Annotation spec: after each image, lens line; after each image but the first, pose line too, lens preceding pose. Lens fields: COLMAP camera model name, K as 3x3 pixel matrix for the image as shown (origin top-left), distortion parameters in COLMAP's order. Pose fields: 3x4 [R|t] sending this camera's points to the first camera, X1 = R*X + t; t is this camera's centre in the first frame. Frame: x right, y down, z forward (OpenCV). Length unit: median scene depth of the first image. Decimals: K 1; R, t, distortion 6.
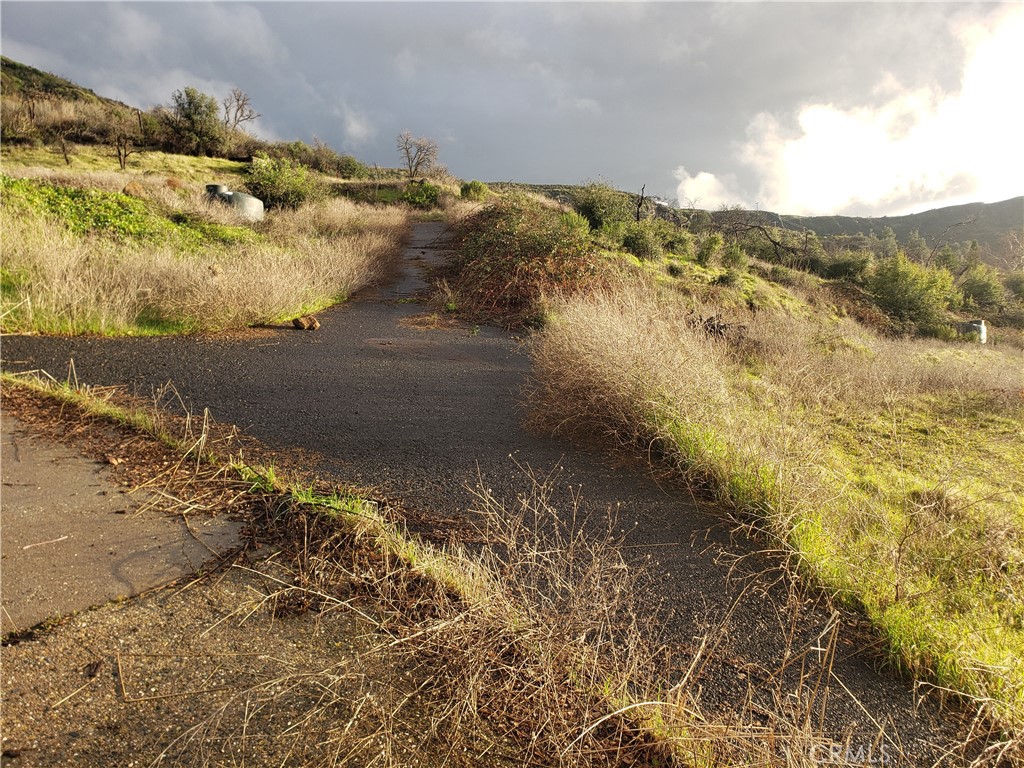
lens RADIAL K [[788.2, 0, 534.4], [0, 788.2, 374.8], [0, 0, 1]] dist [0.028486, -0.017369]
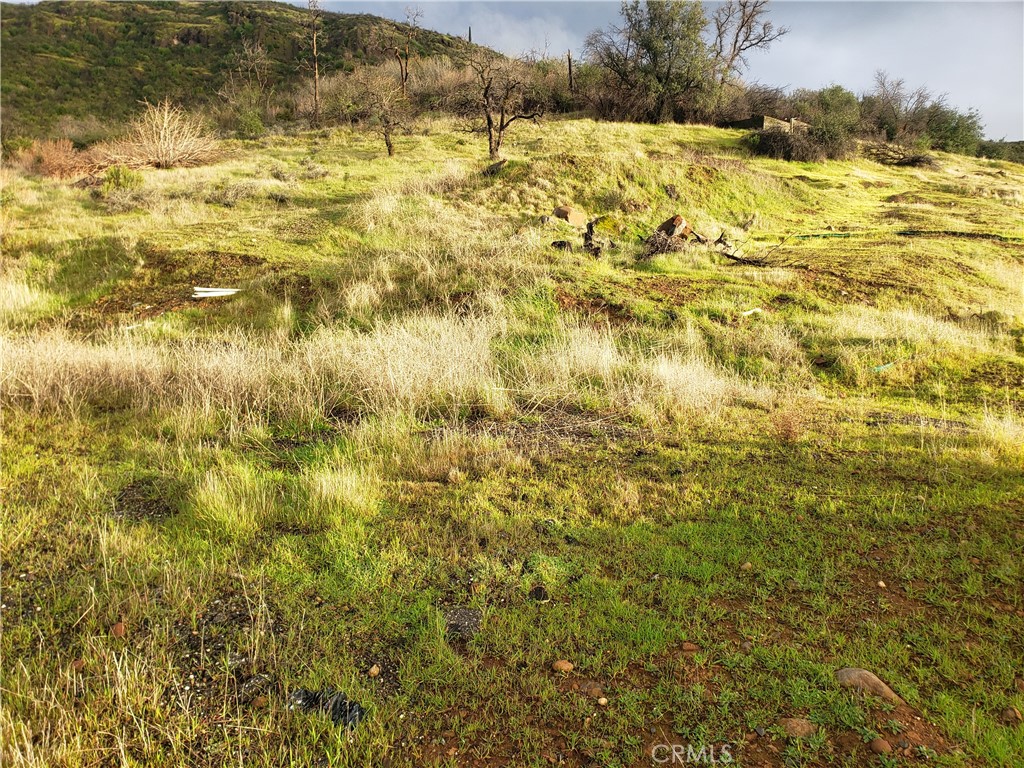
lens RADIAL K [[788.2, 0, 508.4], [0, 788.2, 374.3], [0, 0, 1]] dist [0.028486, -0.017369]
pose [[0.836233, 0.102073, -0.538791, -0.042437], [-0.086245, 0.994777, 0.054602, -0.026697], [0.541550, 0.000808, 0.840668, 0.103216]]
